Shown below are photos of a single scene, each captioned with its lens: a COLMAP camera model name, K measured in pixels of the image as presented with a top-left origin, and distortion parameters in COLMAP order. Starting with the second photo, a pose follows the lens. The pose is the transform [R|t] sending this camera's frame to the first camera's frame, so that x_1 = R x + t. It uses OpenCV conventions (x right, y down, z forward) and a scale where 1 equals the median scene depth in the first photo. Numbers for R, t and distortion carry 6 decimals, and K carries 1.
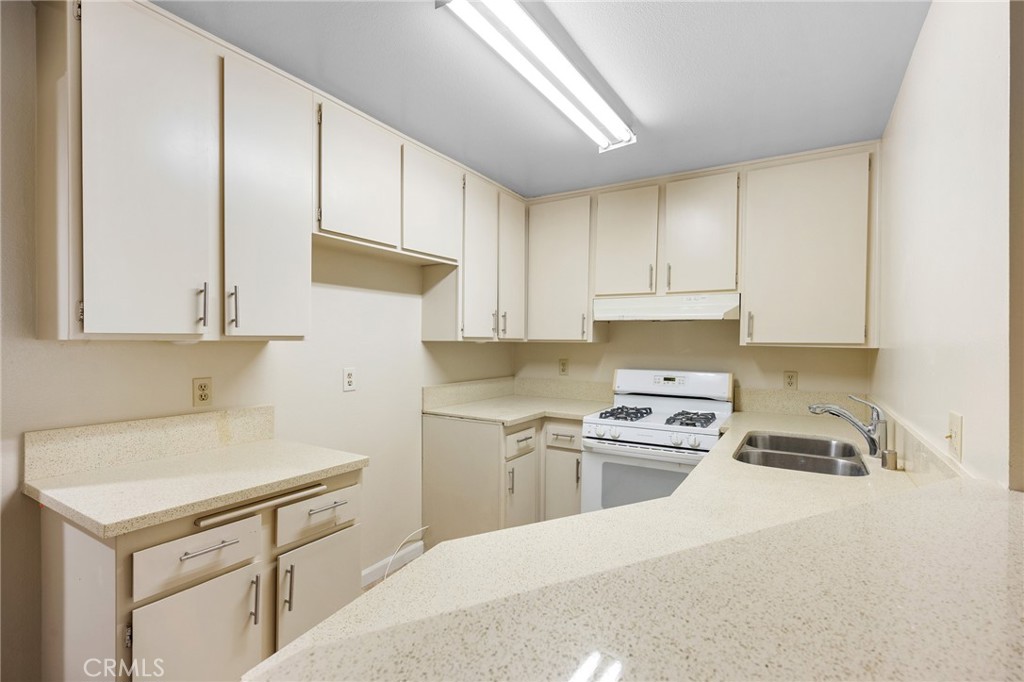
lens RADIAL K [[486.0, 0, 512.0], [0, 486.0, 341.0], [0, 0, 1]] dist [0.001489, 0.000031]
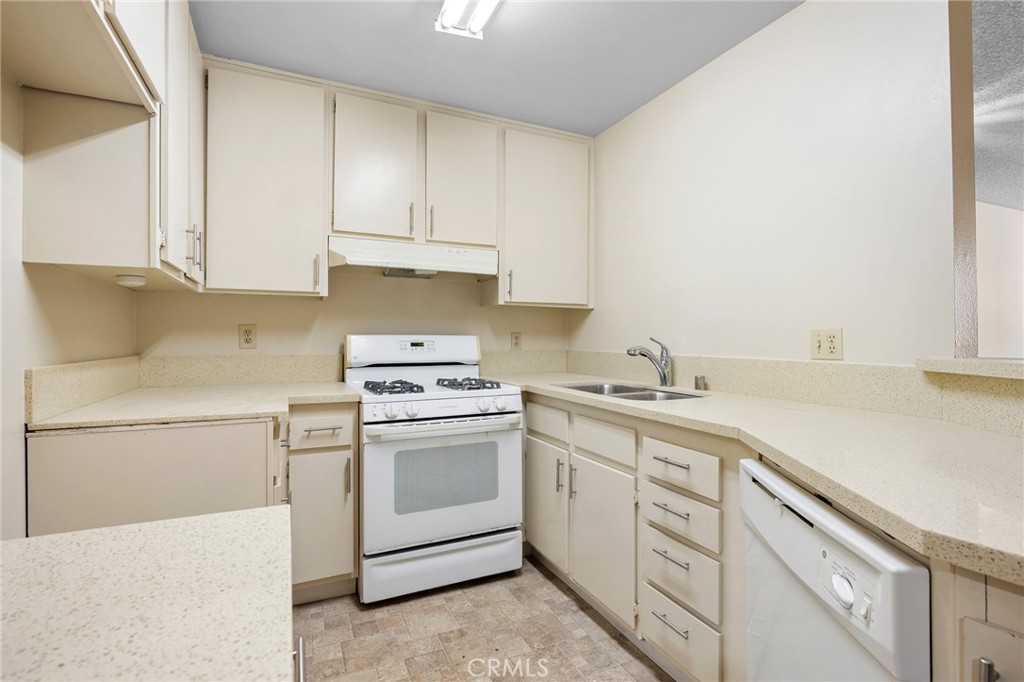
lens RADIAL K [[497.9, 0, 512.0], [0, 497.9, 341.0], [0, 0, 1]] dist [-0.003437, -0.000064]
pose [[0.538760, -0.009107, 0.842410, -0.330565], [0.004657, 0.999958, 0.007832, 0.069397], [-0.842447, -0.000297, 0.538780, 0.410966]]
